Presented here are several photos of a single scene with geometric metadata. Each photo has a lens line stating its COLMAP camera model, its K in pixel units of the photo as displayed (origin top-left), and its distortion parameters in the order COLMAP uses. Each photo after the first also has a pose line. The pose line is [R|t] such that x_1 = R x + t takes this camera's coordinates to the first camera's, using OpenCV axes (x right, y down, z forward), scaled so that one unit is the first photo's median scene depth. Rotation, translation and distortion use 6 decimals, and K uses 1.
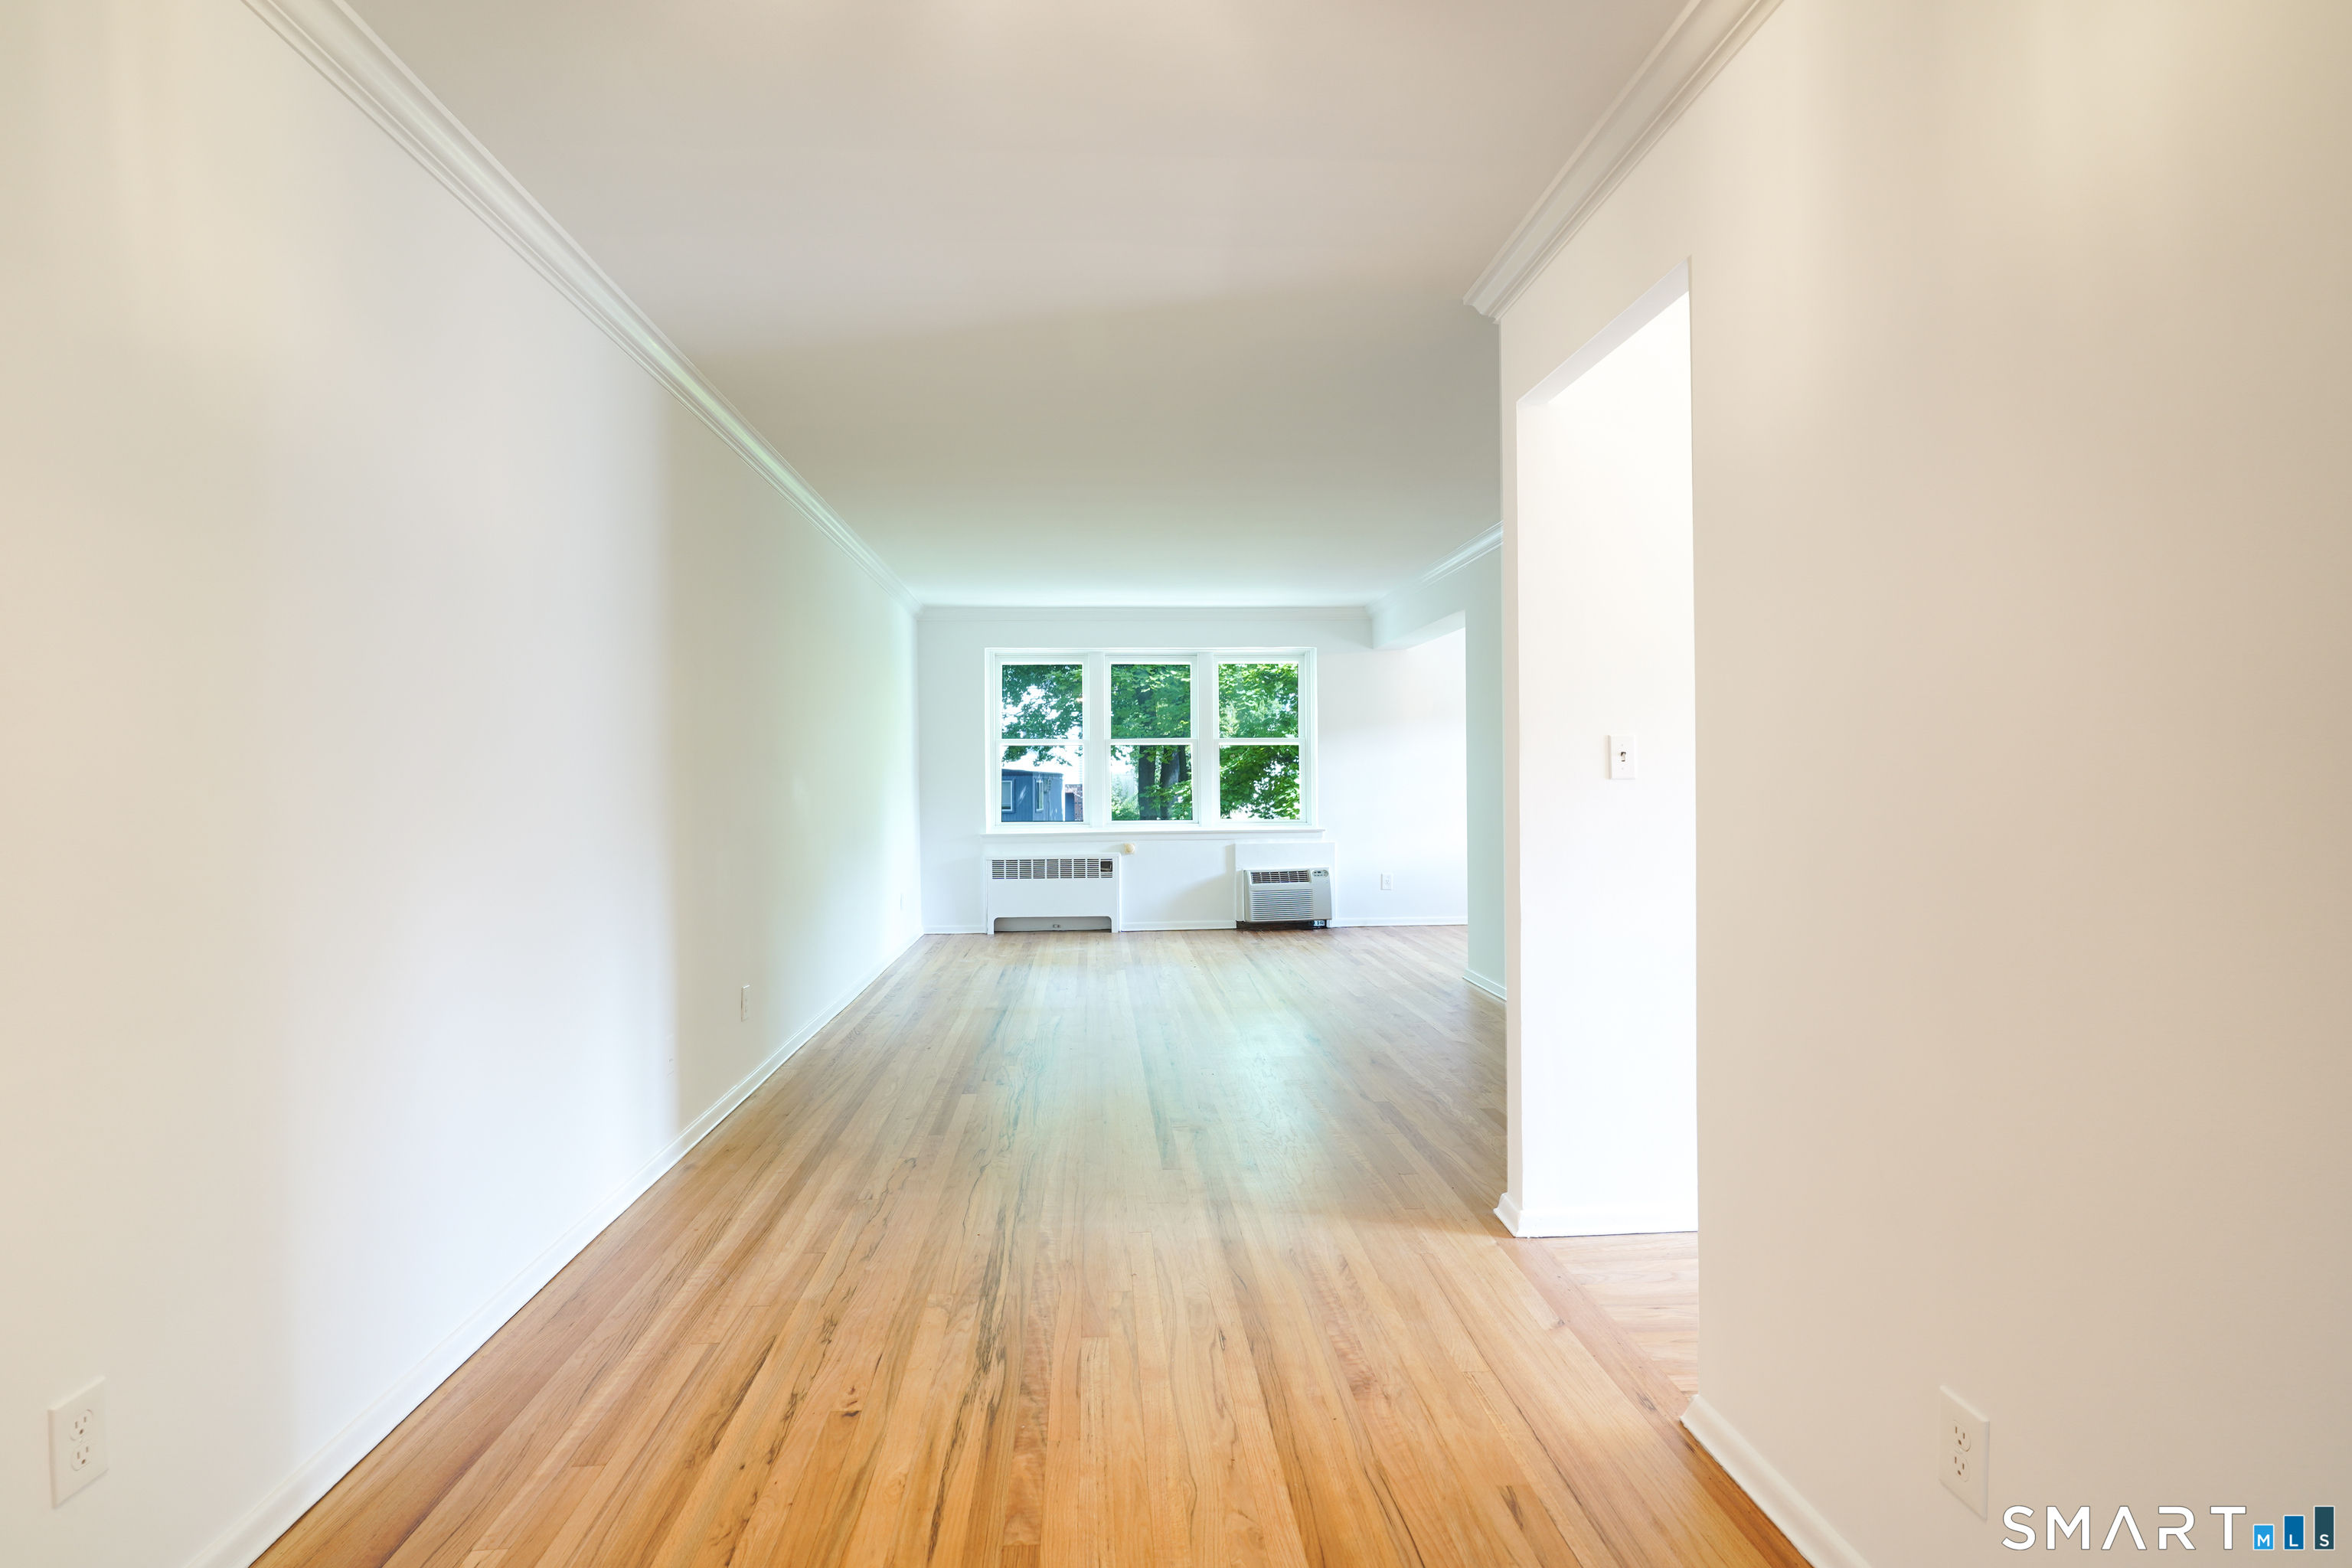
lens RADIAL K [[1209.1, 0, 1214.5], [0, 1209.1, 778.4], [0, 0, 1]] dist [-0.005137, 0.005709]
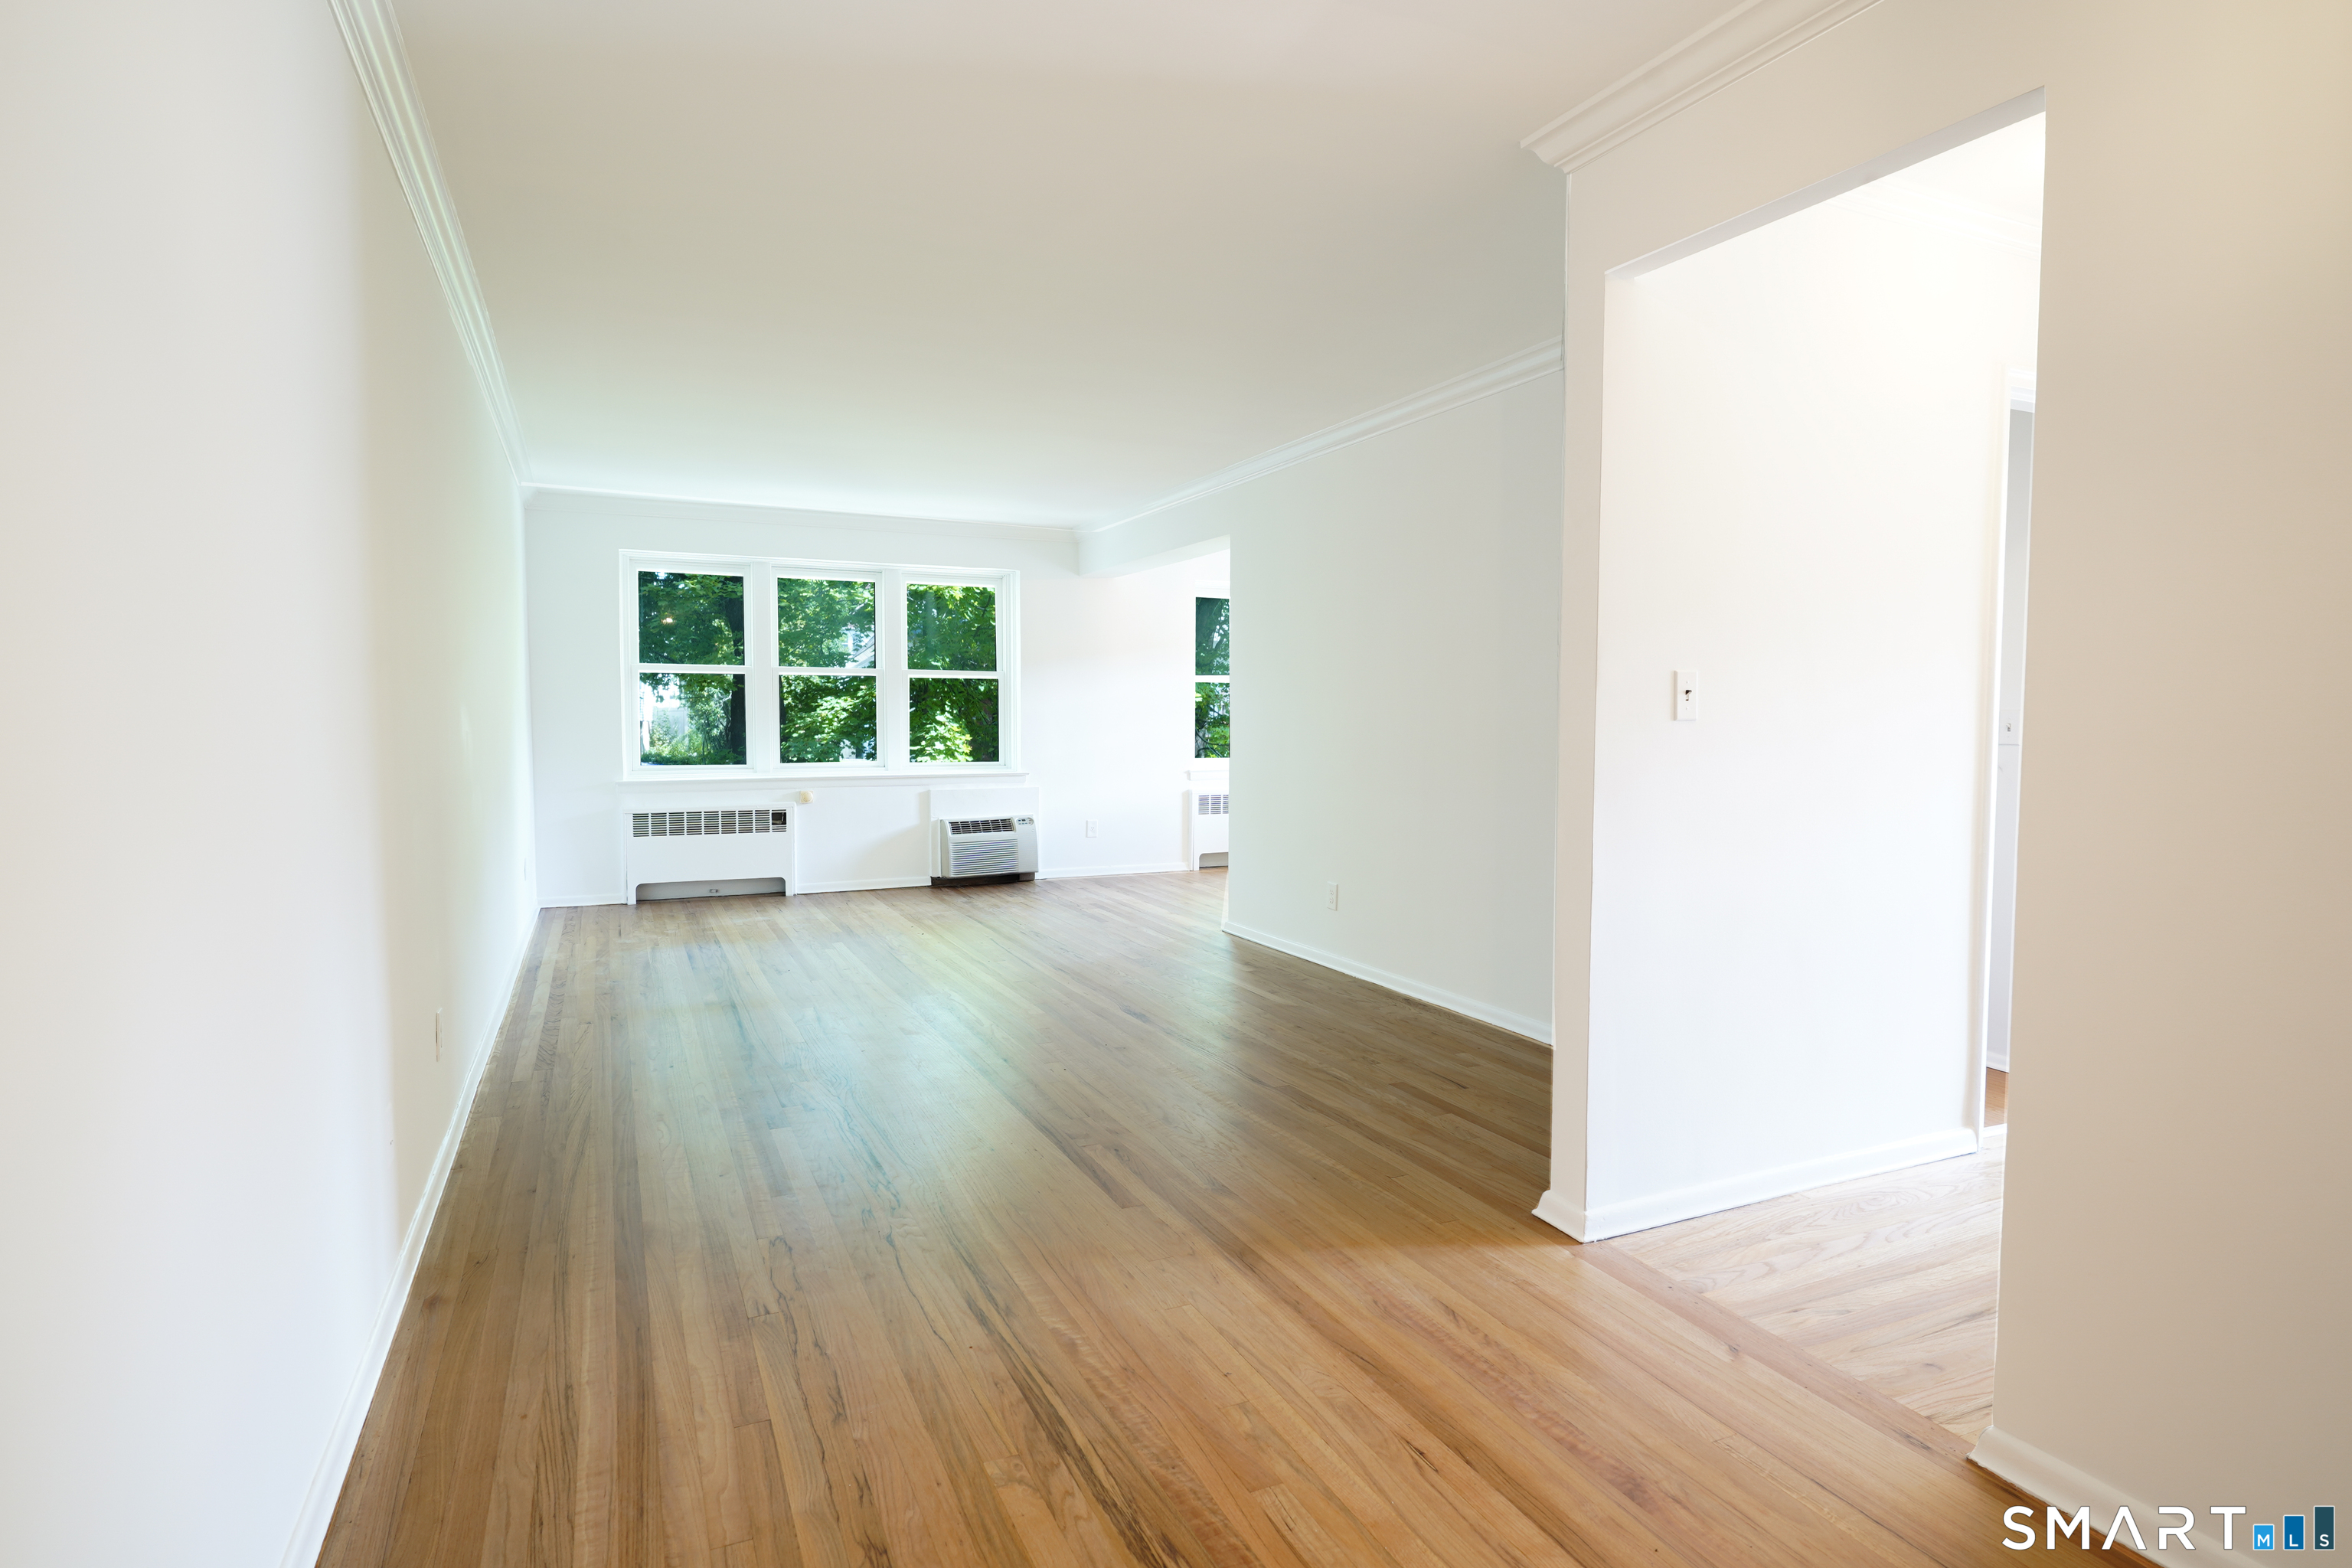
lens RADIAL K [[1209.1, 0, 1187.6], [0, 1209.1, 780.8], [0, 0, 1]] dist [-0.005137, 0.005709]
pose [[0.935056, -0.008708, 0.354392, -0.270862], [-0.009677, 0.998699, 0.050072, 0.003288], [-0.354367, -0.050250, 0.933755, 0.249364]]
